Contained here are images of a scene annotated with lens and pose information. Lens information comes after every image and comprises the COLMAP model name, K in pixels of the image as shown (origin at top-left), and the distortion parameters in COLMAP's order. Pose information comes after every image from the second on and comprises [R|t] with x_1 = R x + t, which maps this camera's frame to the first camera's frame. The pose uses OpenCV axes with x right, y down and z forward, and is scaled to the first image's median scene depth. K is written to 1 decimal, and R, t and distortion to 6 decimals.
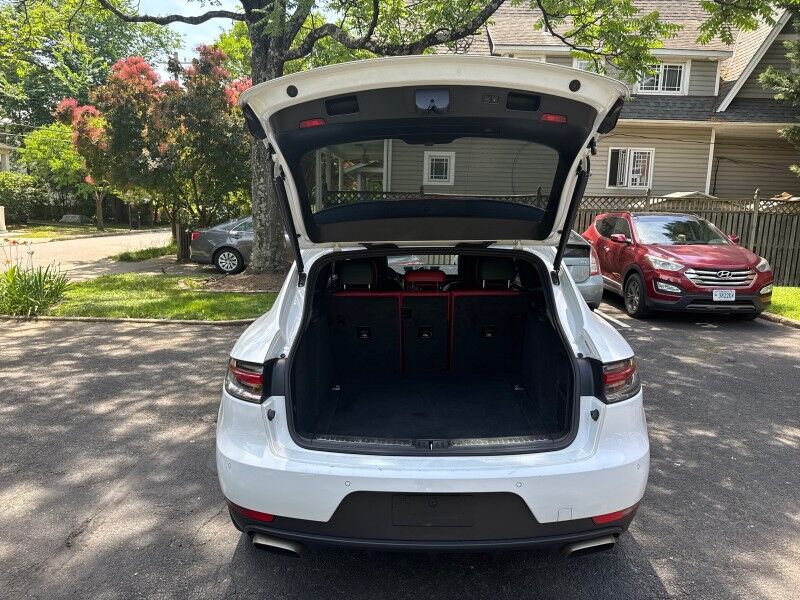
lens RADIAL K [[560.6, 0, 403.0], [0, 560.6, 302.3], [0, 0, 1]] dist [0.021774, -0.034896]
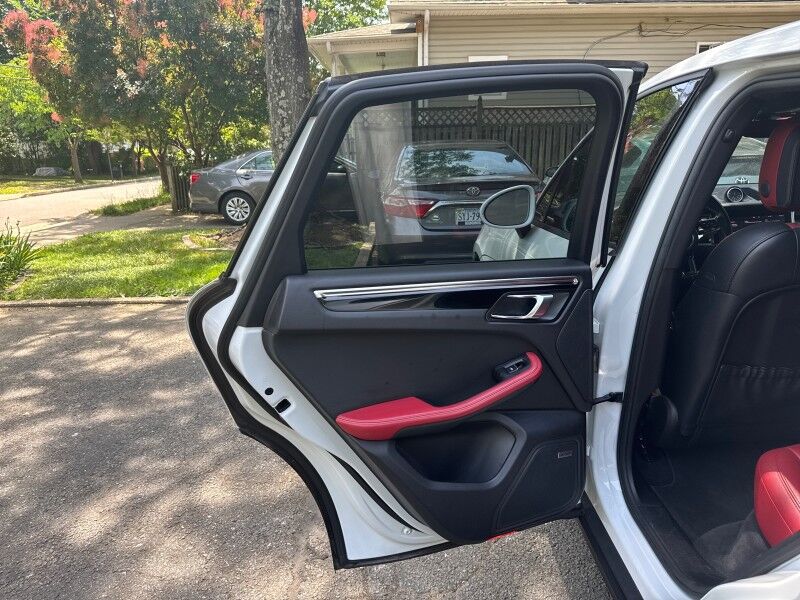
lens RADIAL K [[560.6, 0, 403.0], [0, 560.6, 302.3], [0, 0, 1]] dist [0.021774, -0.034896]
pose [[0.998568, -0.052845, 0.008372, -0.093297], [0.051695, 0.993272, 0.103628, -0.011873], [-0.013792, -0.103046, 0.994581, 0.191479]]
